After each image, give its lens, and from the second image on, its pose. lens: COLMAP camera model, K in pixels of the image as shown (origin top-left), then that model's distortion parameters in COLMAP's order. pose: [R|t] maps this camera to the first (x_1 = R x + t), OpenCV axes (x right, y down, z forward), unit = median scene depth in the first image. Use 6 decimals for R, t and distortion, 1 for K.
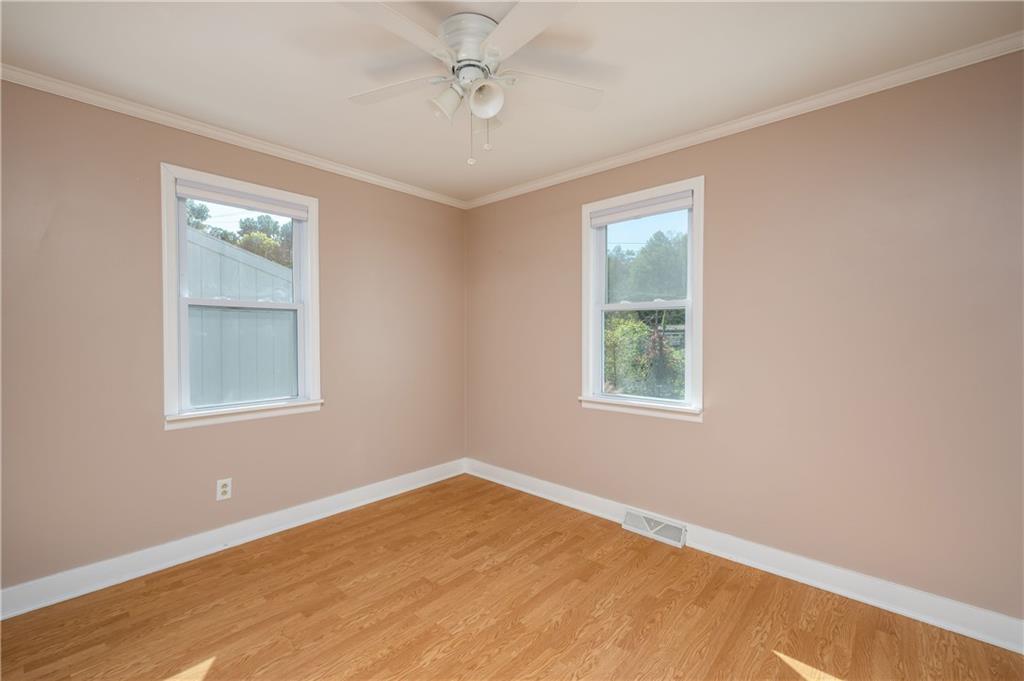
lens RADIAL K [[433.1, 0, 515.5], [0, 433.1, 342.6], [0, 0, 1]] dist [-0.004131, -0.000260]
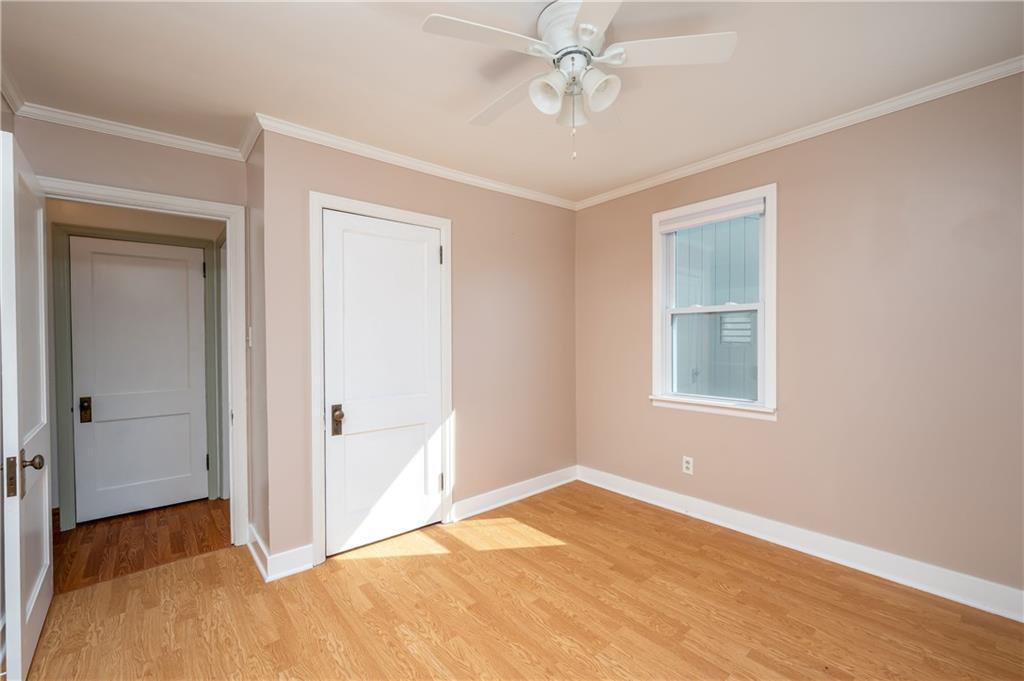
lens RADIAL K [[433.1, 0, 511.2], [0, 433.1, 342.9], [0, 0, 1]] dist [-0.004131, -0.000260]
pose [[-0.149661, 0.014875, -0.988626, 0.648195], [-0.005953, 0.999855, 0.015945, -0.018599], [0.988720, 0.008272, -0.149550, 0.768623]]
